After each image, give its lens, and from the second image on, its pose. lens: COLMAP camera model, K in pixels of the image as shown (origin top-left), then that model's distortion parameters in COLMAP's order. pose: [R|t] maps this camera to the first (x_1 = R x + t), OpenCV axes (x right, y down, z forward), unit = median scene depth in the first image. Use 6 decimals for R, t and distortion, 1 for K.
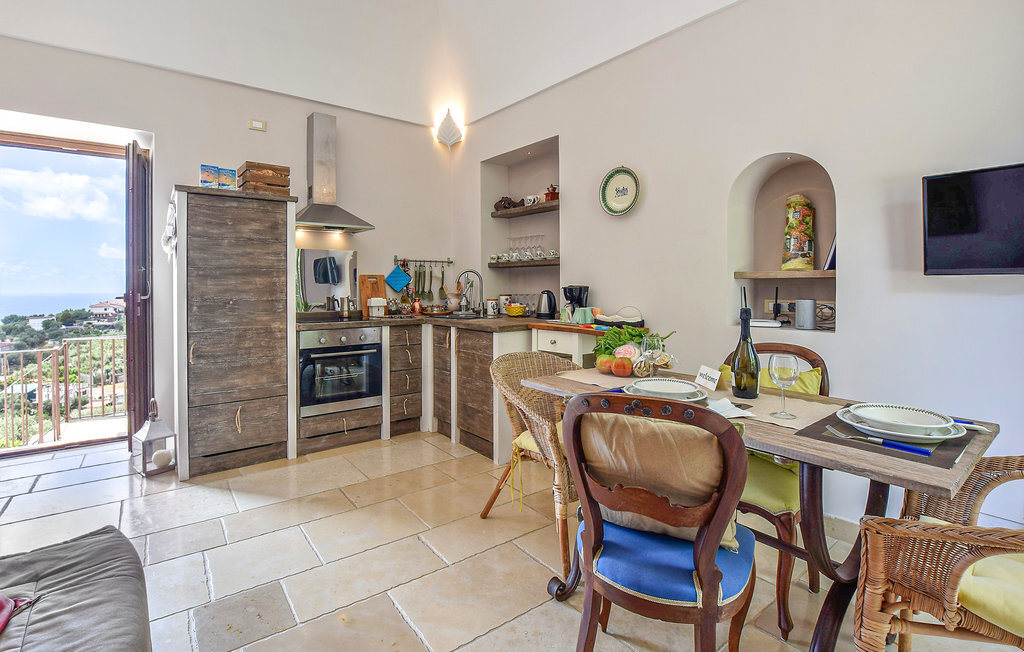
lens RADIAL K [[477.6, 0, 495.6], [0, 477.6, 287.6], [0, 0, 1]] dist [-0.029750, 0.000001]
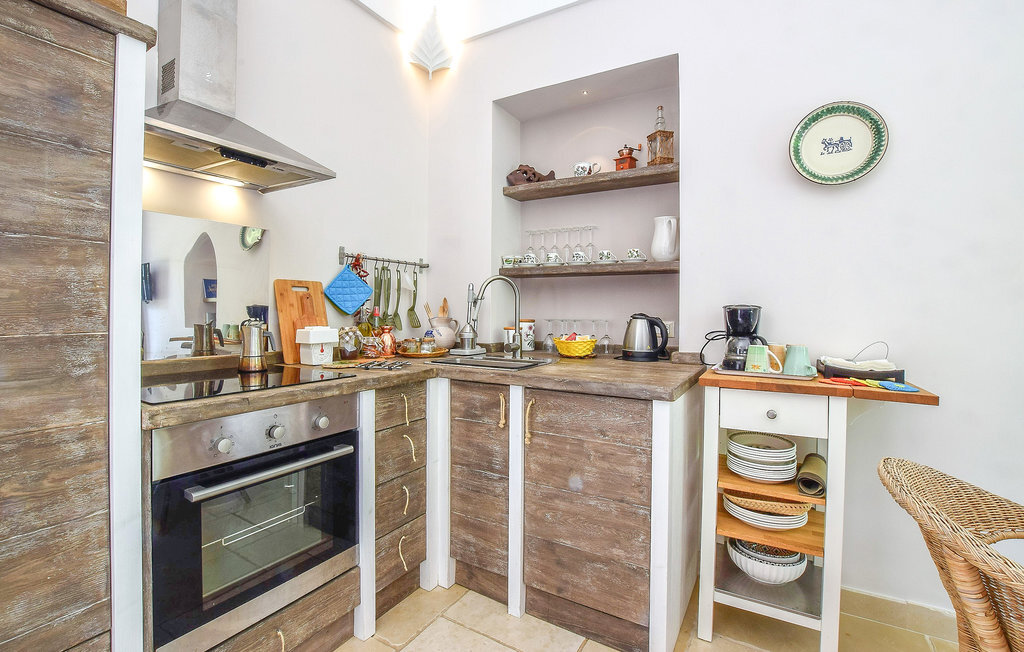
lens RADIAL K [[455.5, 0, 512.1], [0, 455.5, 310.2], [0, 0, 1]] dist [-0.027685, 0.000708]
pose [[0.927864, 0.009008, 0.372811, -0.272638], [-0.007352, 0.999956, -0.005862, 0.006852], [-0.372847, 0.002698, 0.927889, 0.564463]]
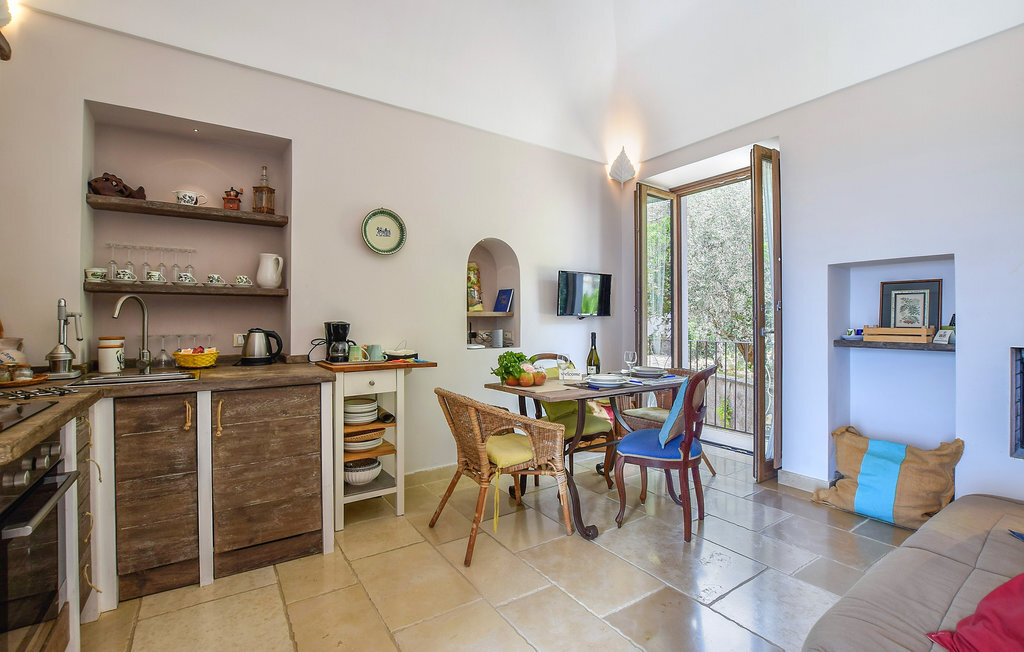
lens RADIAL K [[445.2, 0, 512.0], [0, 445.2, 326.0], [0, 0, 1]] dist [-0.039017, 0.000507]
pose [[0.048838, -0.008320, 0.998772, -0.615327], [0.010056, 0.999919, 0.007837, 0.000969], [-0.998756, 0.009661, 0.048917, 0.592939]]
